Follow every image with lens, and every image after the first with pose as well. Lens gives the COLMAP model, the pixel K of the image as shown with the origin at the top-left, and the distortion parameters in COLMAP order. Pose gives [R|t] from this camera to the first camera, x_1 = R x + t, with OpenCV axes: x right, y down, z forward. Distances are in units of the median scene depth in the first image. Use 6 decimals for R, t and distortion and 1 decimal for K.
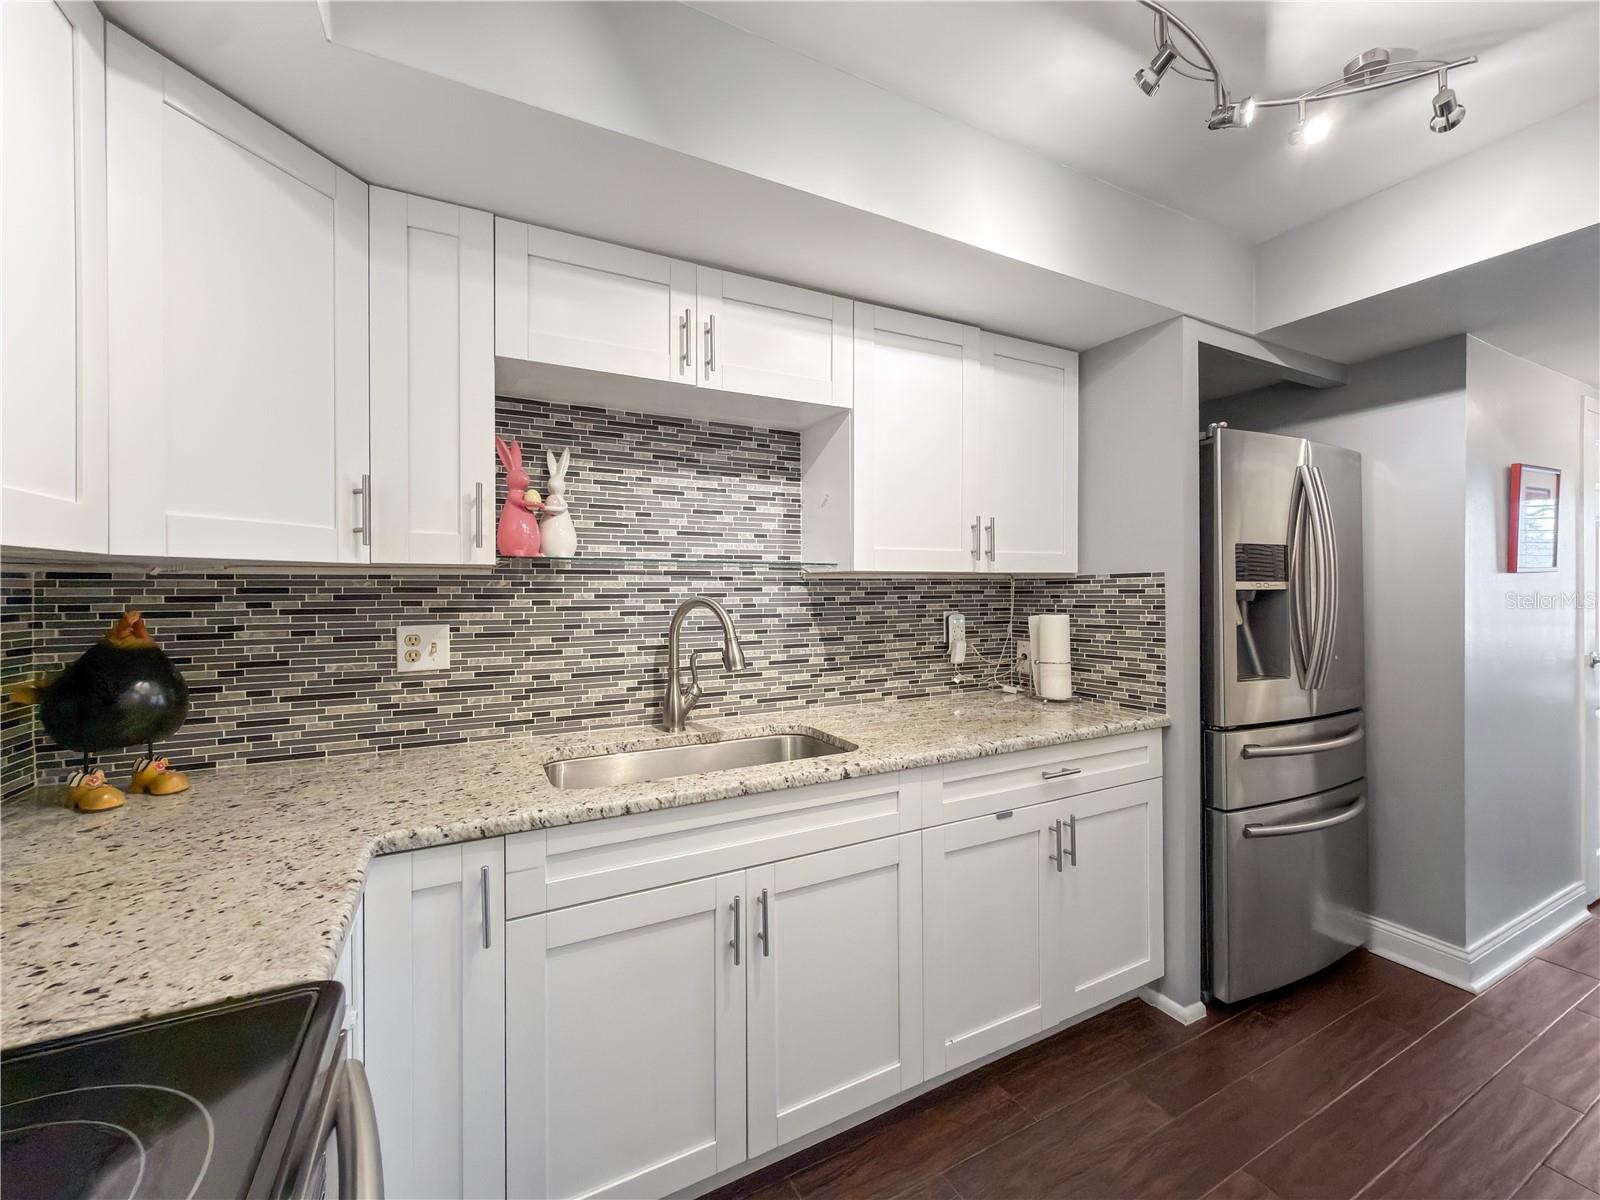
lens RADIAL K [[639.4, 0, 800.2], [0, 639.4, 597.2], [0, 0, 1]] dist [0.000586, -0.000171]
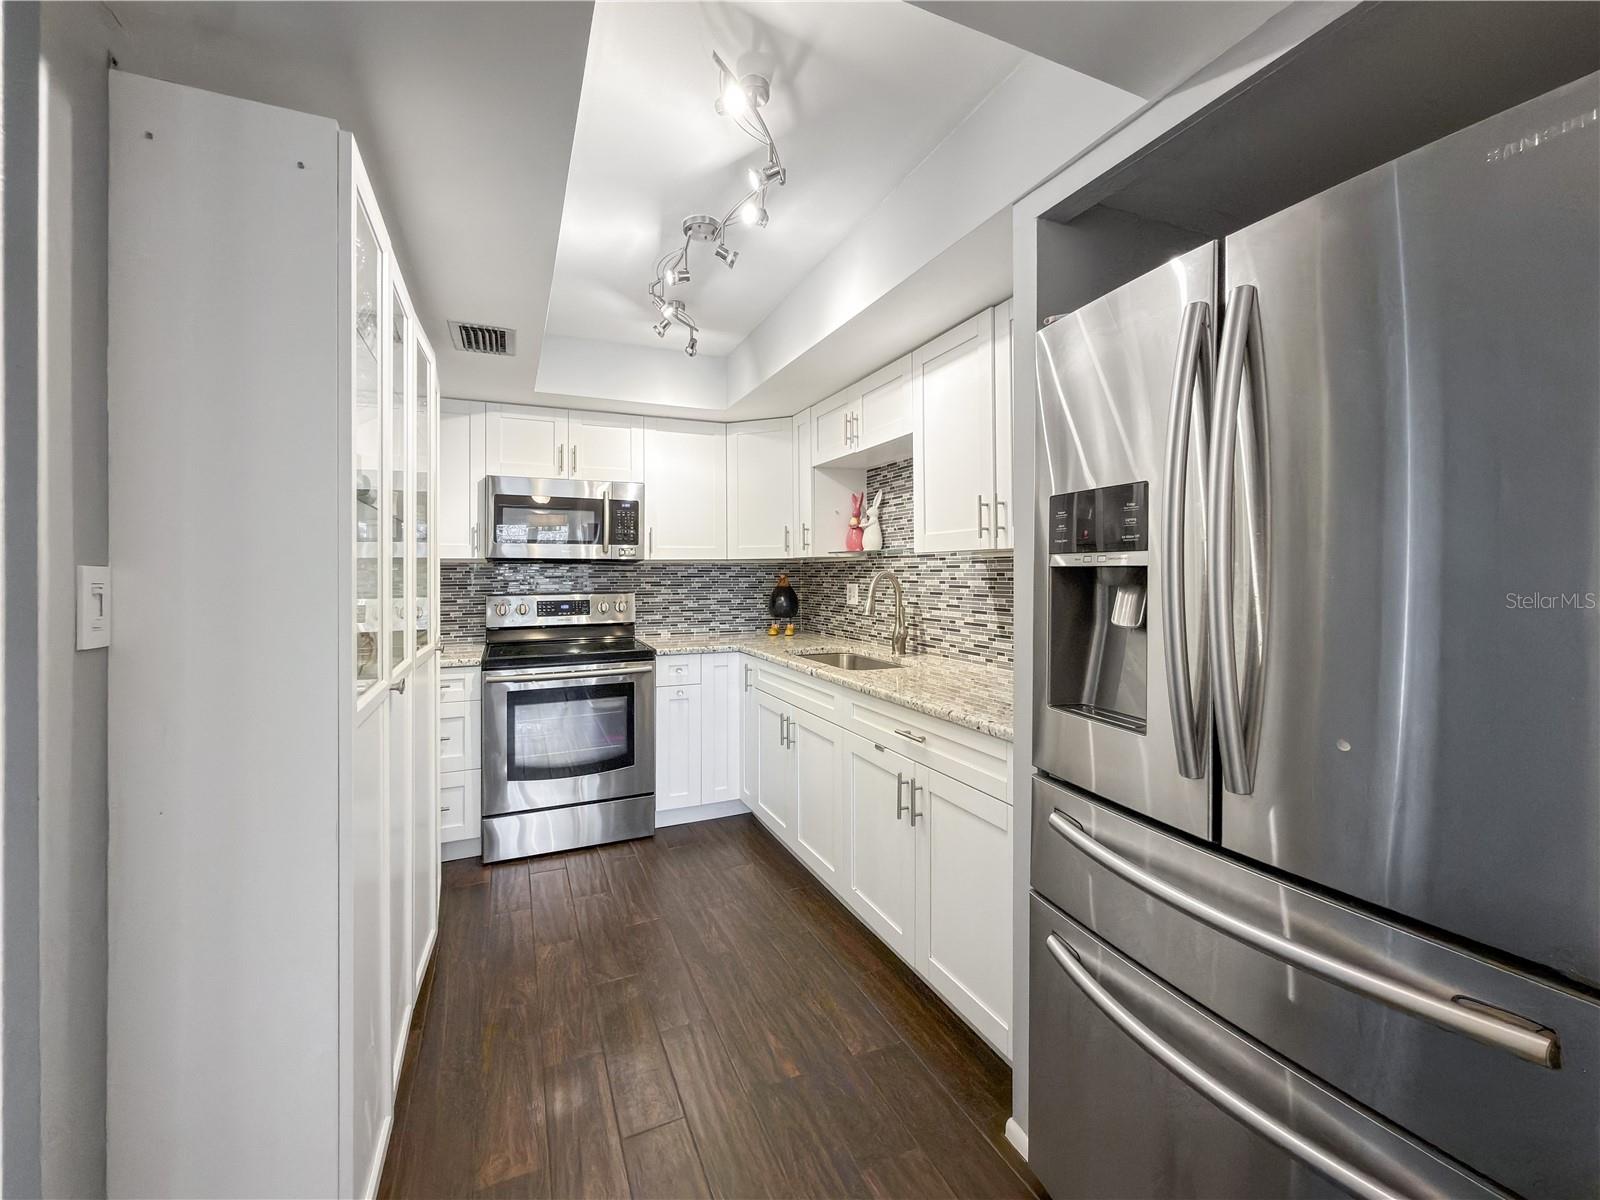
lens RADIAL K [[658.8, 0, 794.3], [0, 658.8, 570.2], [0, 0, 1]] dist [0.000230, -0.000038]
pose [[-0.060406, 0.004879, -0.998162, 1.431196], [-0.003523, 0.999981, 0.005101, -0.011107], [0.998168, 0.003824, -0.060388, 0.807212]]
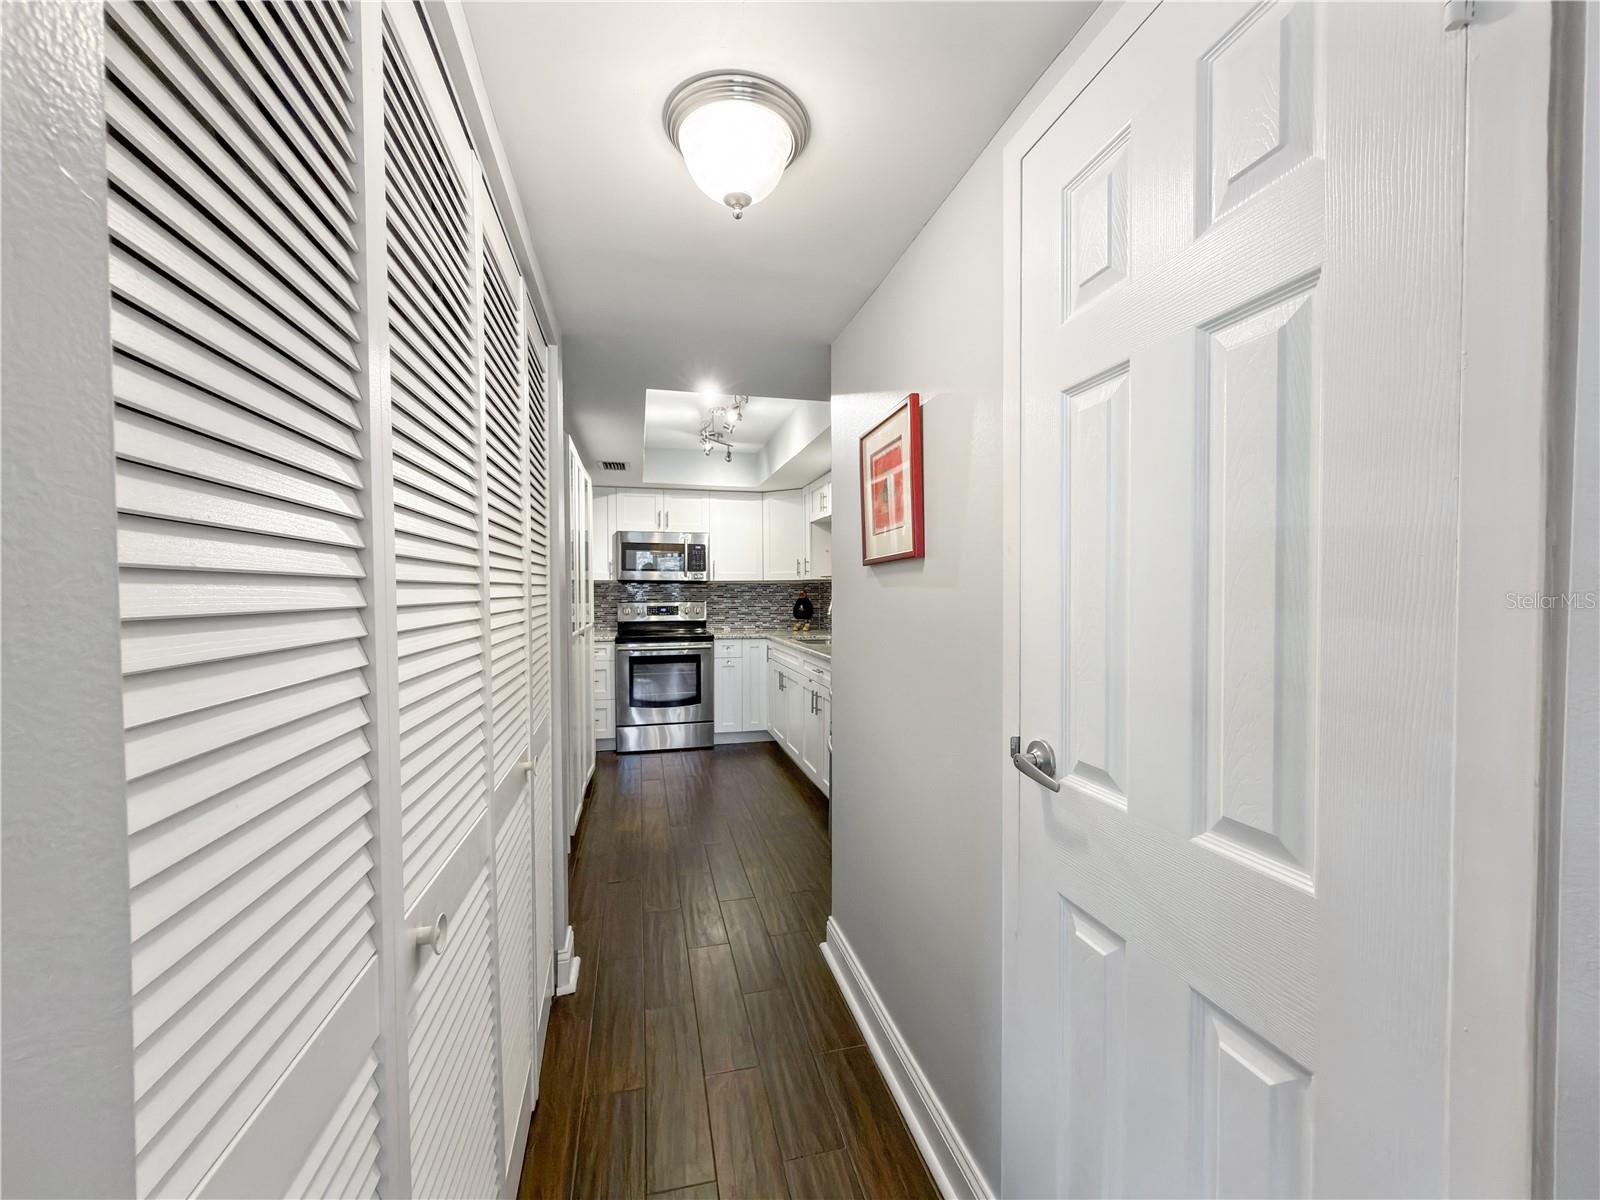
lens RADIAL K [[639.9, 0, 796.9], [0, 639.9, 609.9], [0, 0, 1]] dist [0.001289, 0.000027]
pose [[-0.226351, 0.037884, -0.973309, 2.348309], [-0.005422, 0.999179, 0.040152, -0.017241], [0.974031, 0.014366, -0.225960, 1.317174]]
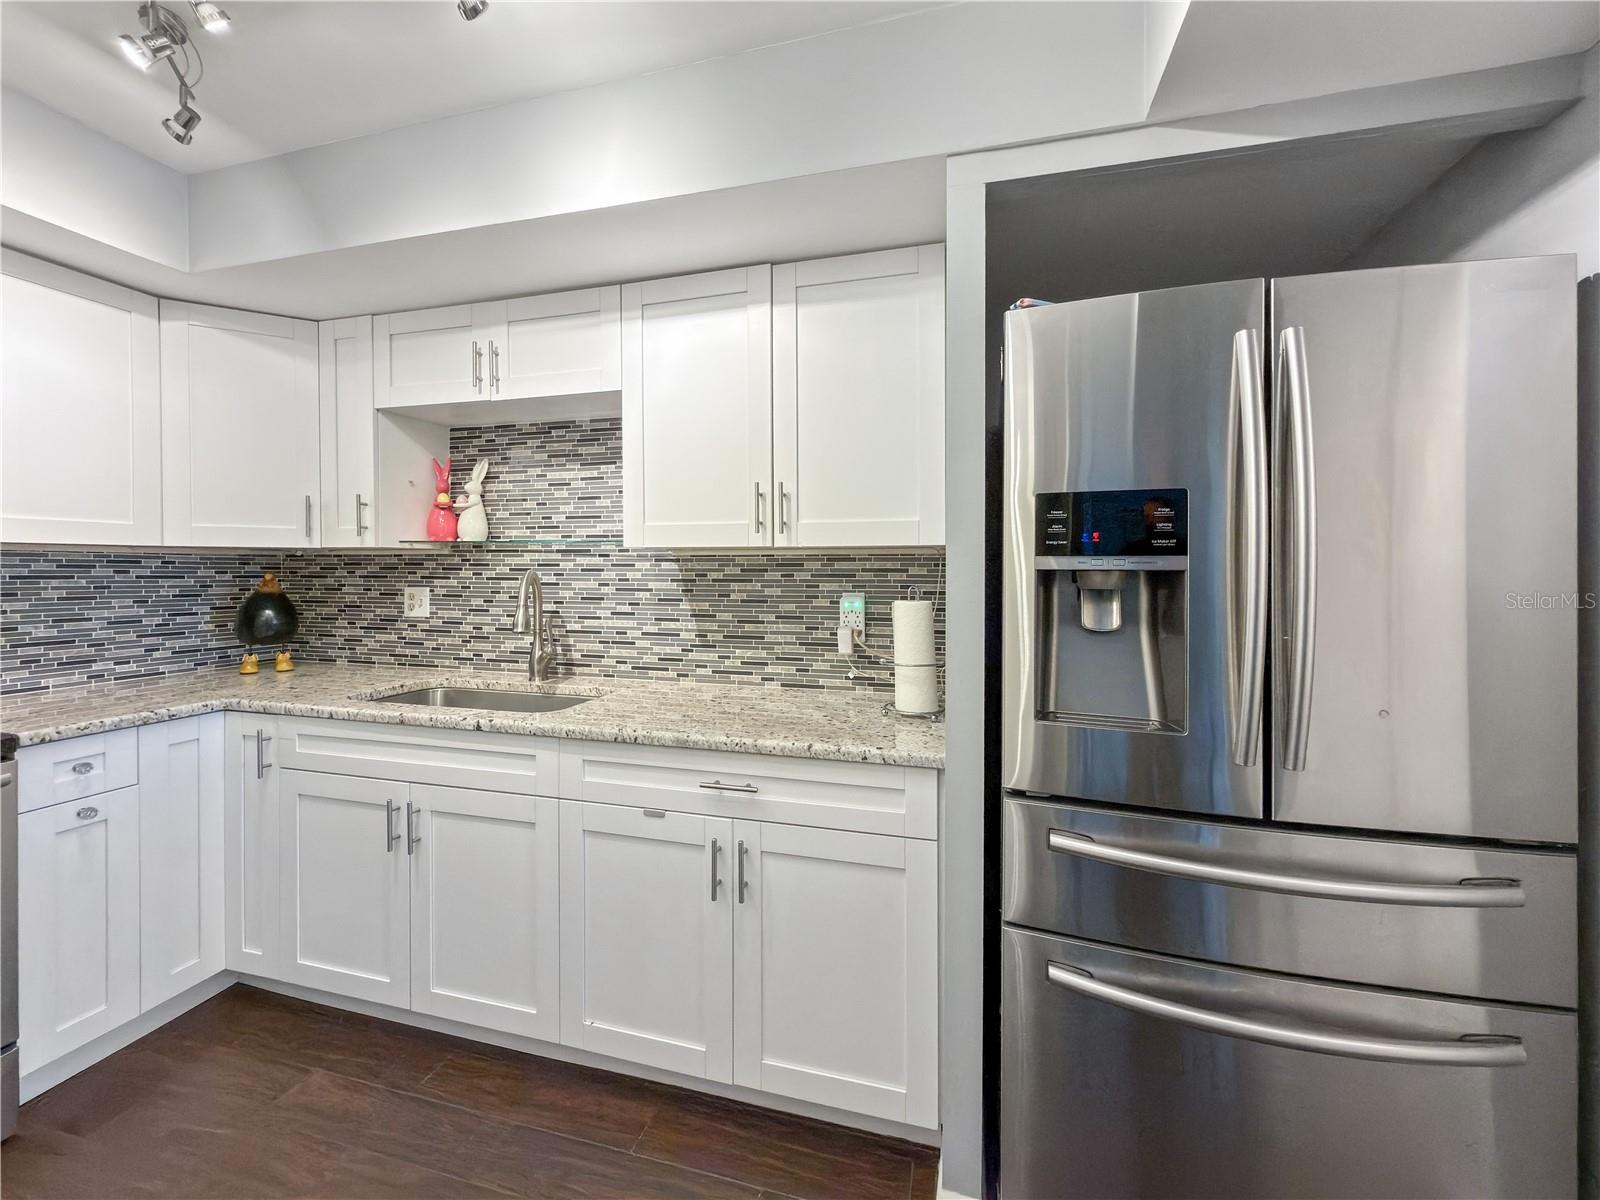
lens RADIAL K [[657.8, 0, 790.4], [0, 657.8, 574.1], [0, 0, 1]] dist [0.002443, 0.000525]
pose [[0.732605, 0.014982, -0.680489, 0.972937], [-0.014196, 0.999877, 0.006731, -0.009127], [0.680506, 0.004729, 0.732728, 0.392547]]
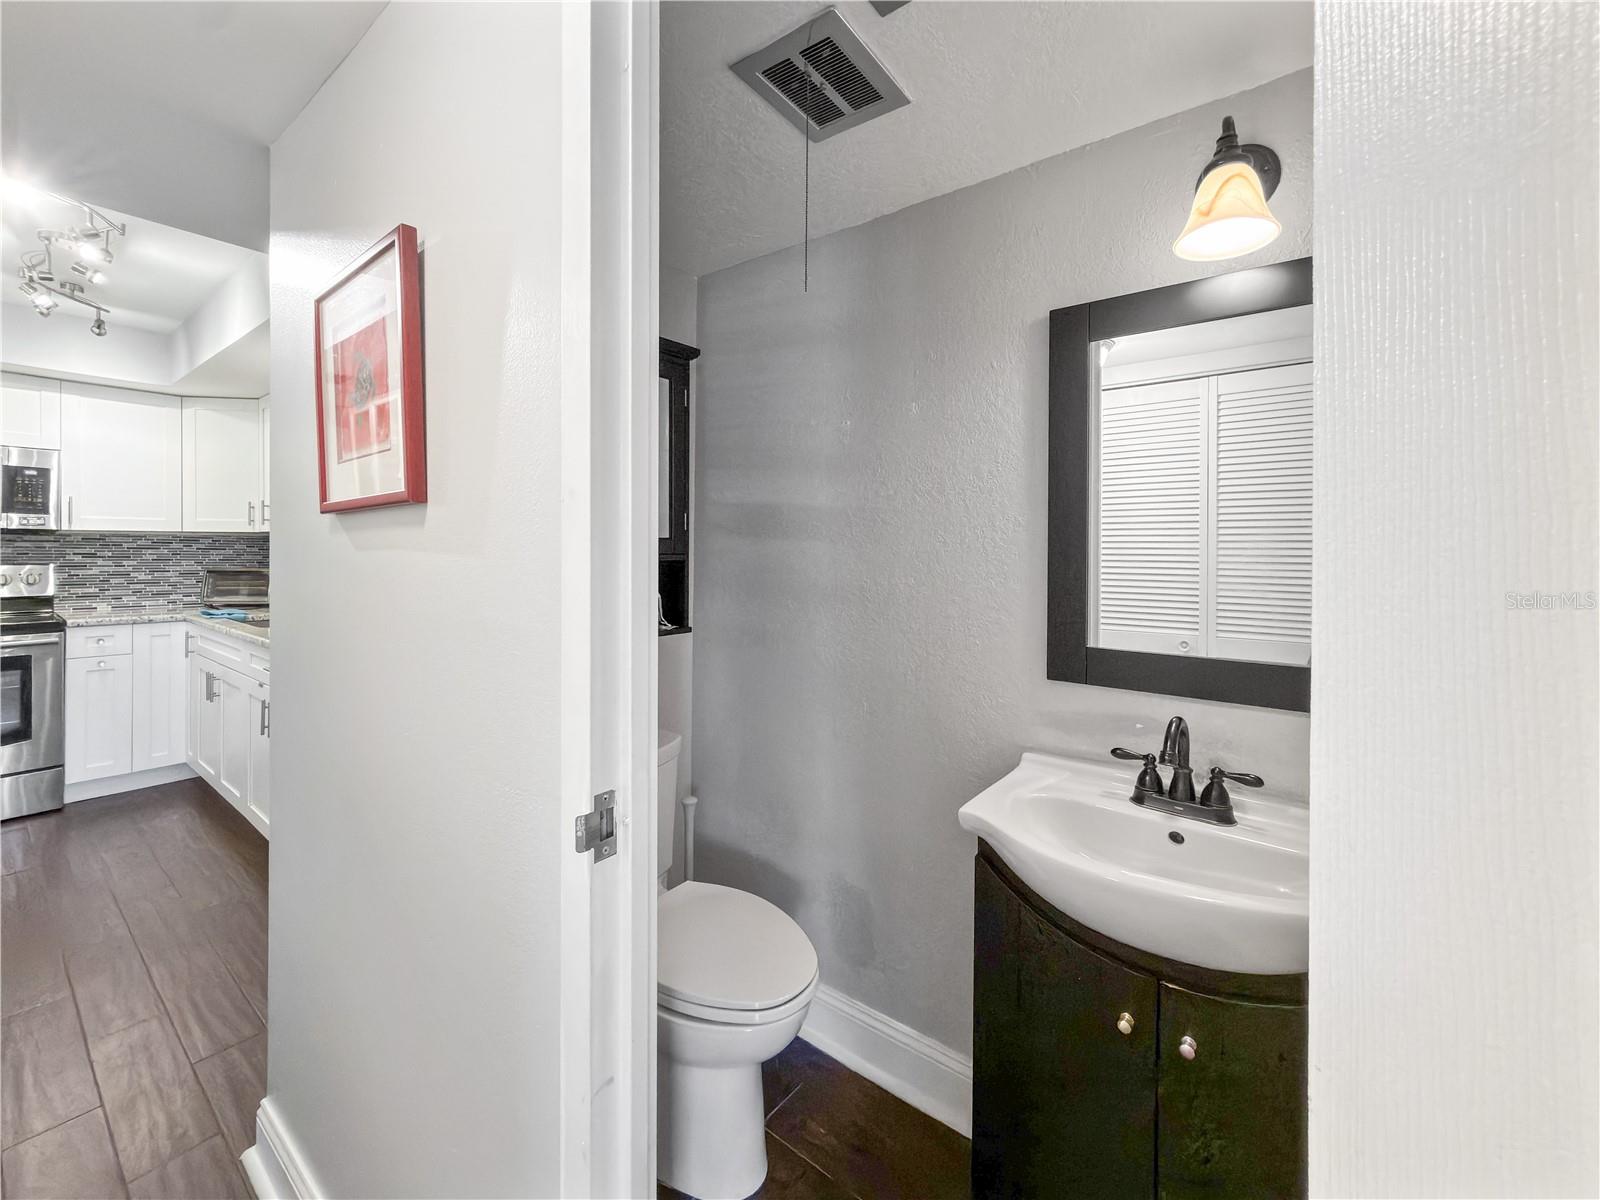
lens RADIAL K [[659.4, 0, 797.4], [0, 659.4, 555.3], [0, 0, 1]] dist [0.000087, -0.000130]
pose [[0.422697, 0.019856, -0.906053, 2.081344], [-0.020262, 0.999717, 0.012456, -0.024291], [0.906044, 0.013093, 0.422980, 1.335629]]
